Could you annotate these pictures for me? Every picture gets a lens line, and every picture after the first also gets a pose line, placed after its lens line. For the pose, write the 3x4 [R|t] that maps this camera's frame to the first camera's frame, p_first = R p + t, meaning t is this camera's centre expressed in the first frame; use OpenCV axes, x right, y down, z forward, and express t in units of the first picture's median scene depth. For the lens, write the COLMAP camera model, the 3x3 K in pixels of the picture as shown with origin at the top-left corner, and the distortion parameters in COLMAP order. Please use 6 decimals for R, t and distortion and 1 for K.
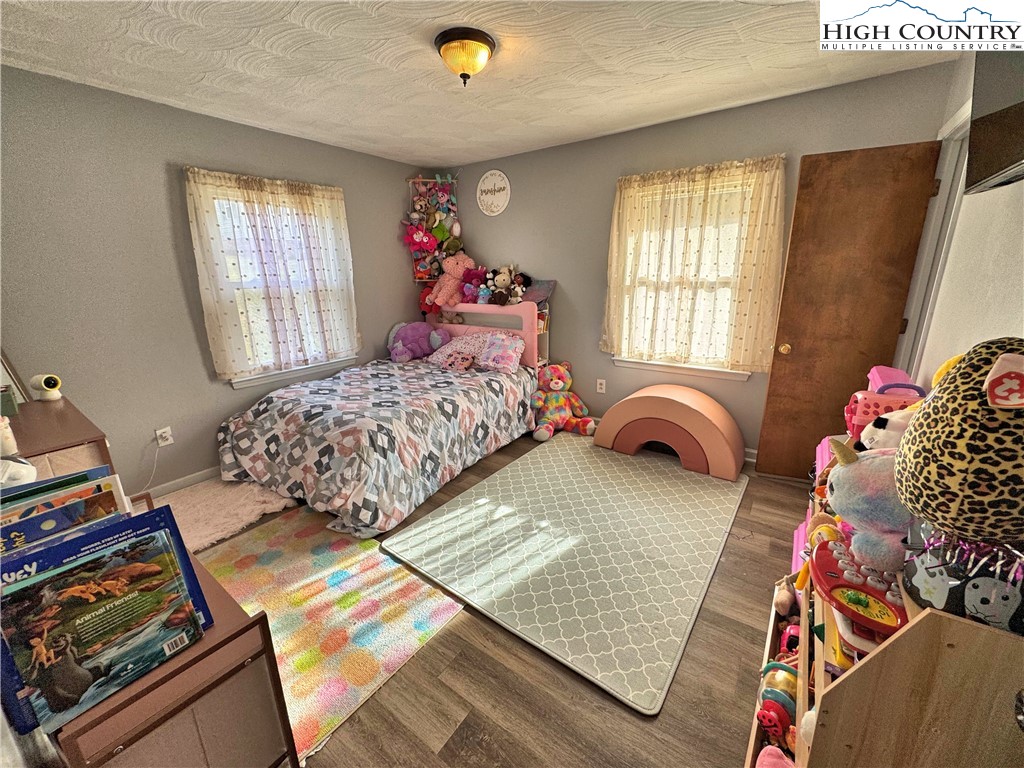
lens RADIAL K [[406.5, 0, 511.2], [0, 406.5, 382.8], [0, 0, 1]] dist [-0.003034, -0.000161]
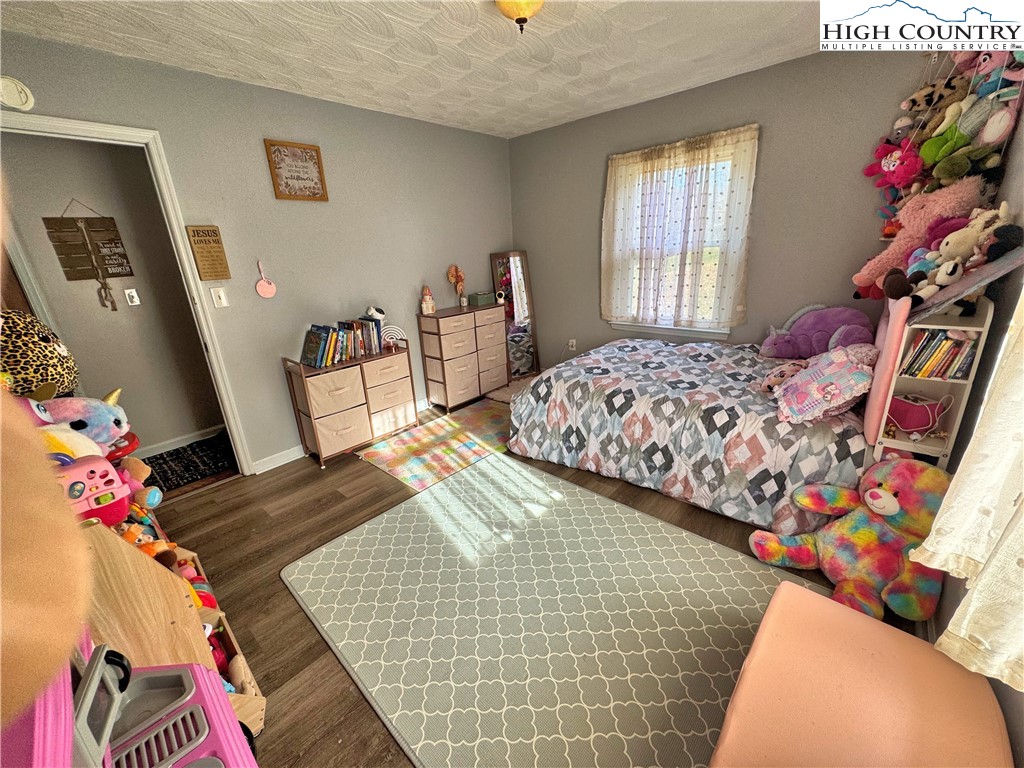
lens RADIAL K [[404.8, 0, 512.0], [0, 404.8, 384.0], [0, 0, 1]] dist [-0.001774, -0.000369]
pose [[-0.098660, 0.343011, -0.934136, 0.688639], [-0.216350, 0.908868, 0.356583, -0.238342], [0.971318, 0.237280, -0.015458, 0.827504]]
